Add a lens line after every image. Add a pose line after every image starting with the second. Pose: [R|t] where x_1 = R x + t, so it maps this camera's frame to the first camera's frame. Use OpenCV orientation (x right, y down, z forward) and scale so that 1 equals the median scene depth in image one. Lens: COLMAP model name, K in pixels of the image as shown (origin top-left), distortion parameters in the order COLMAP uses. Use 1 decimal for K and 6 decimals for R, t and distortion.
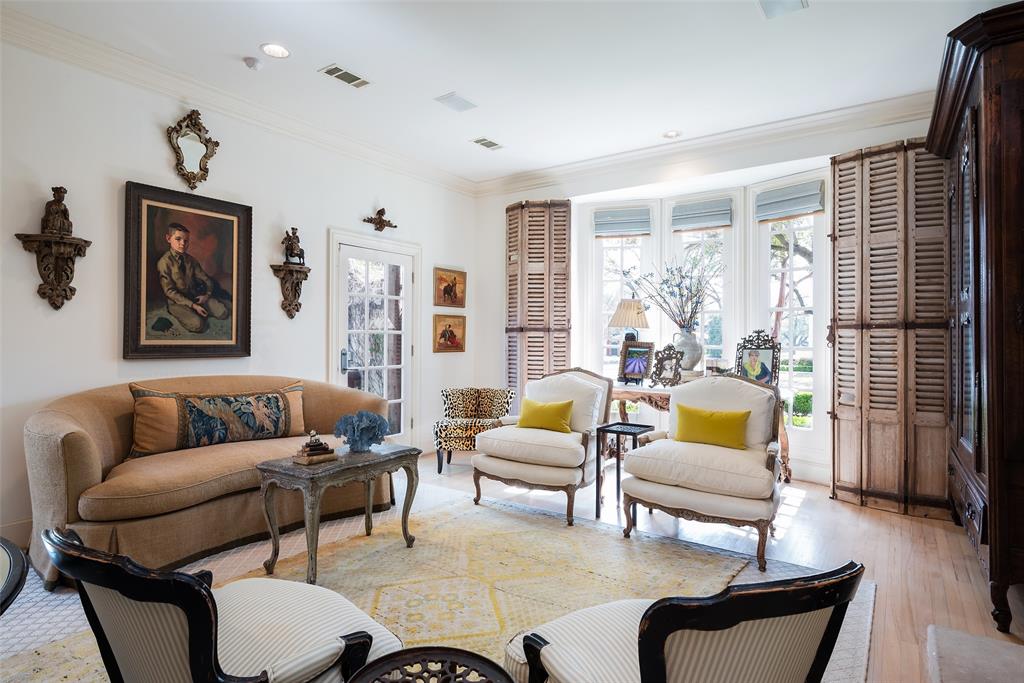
lens RADIAL K [[552.2, 0, 510.0], [0, 552.2, 335.6], [0, 0, 1]] dist [-0.000388, -0.000075]
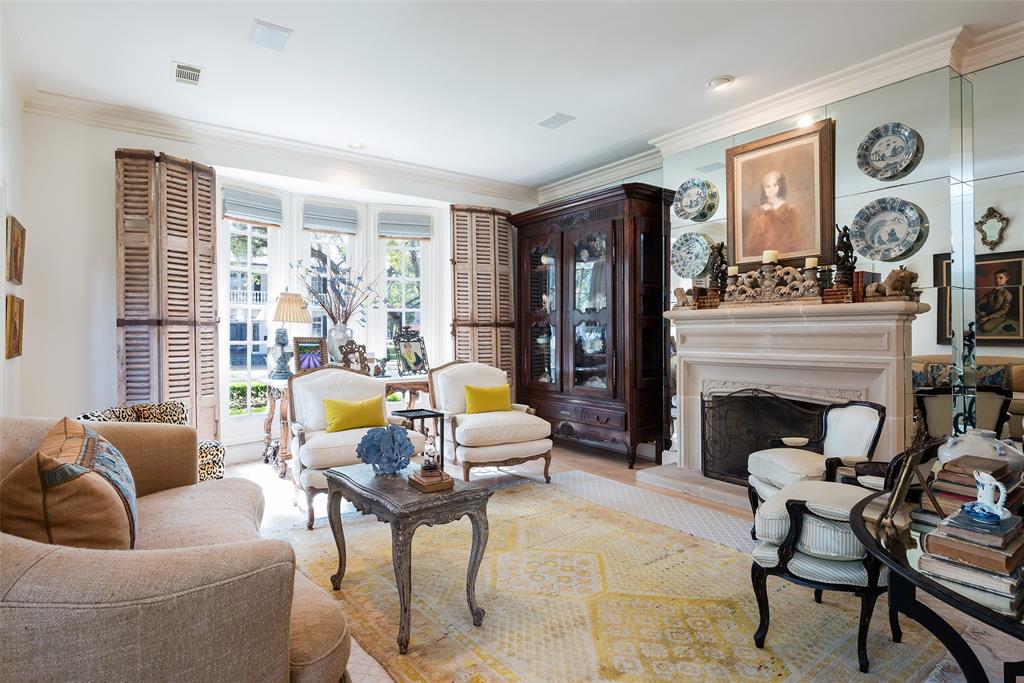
lens RADIAL K [[551.2, 0, 509.0], [0, 551.2, 330.8], [0, 0, 1]] dist [0.000385, 0.000028]
pose [[0.330485, 0.000315, 0.943811, -0.587626], [-0.004374, 0.999990, 0.001198, -0.002788], [-0.943801, -0.004525, 0.330483, 0.333668]]
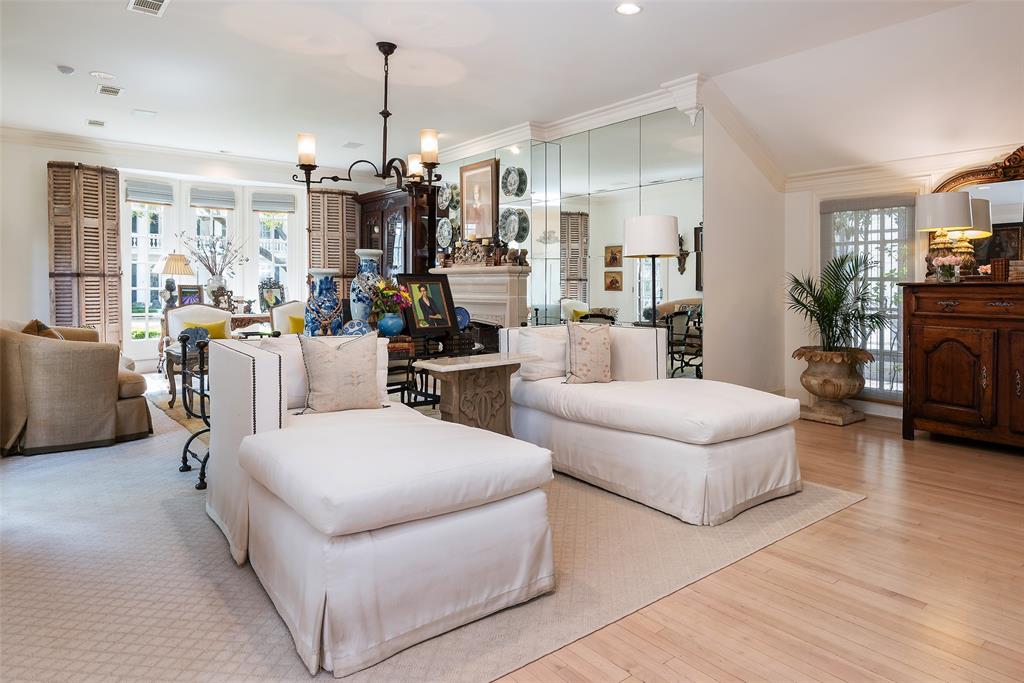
lens RADIAL K [[629.2, 0, 568.6], [0, 629.2, 287.3], [0, 0, 1]] dist [-0.000227, -0.001561]
pose [[0.241050, -0.009555, 0.970466, -1.116063], [-0.007943, 0.999899, 0.011818, -0.009446], [-0.970480, -0.010557, 0.240949, -0.344996]]
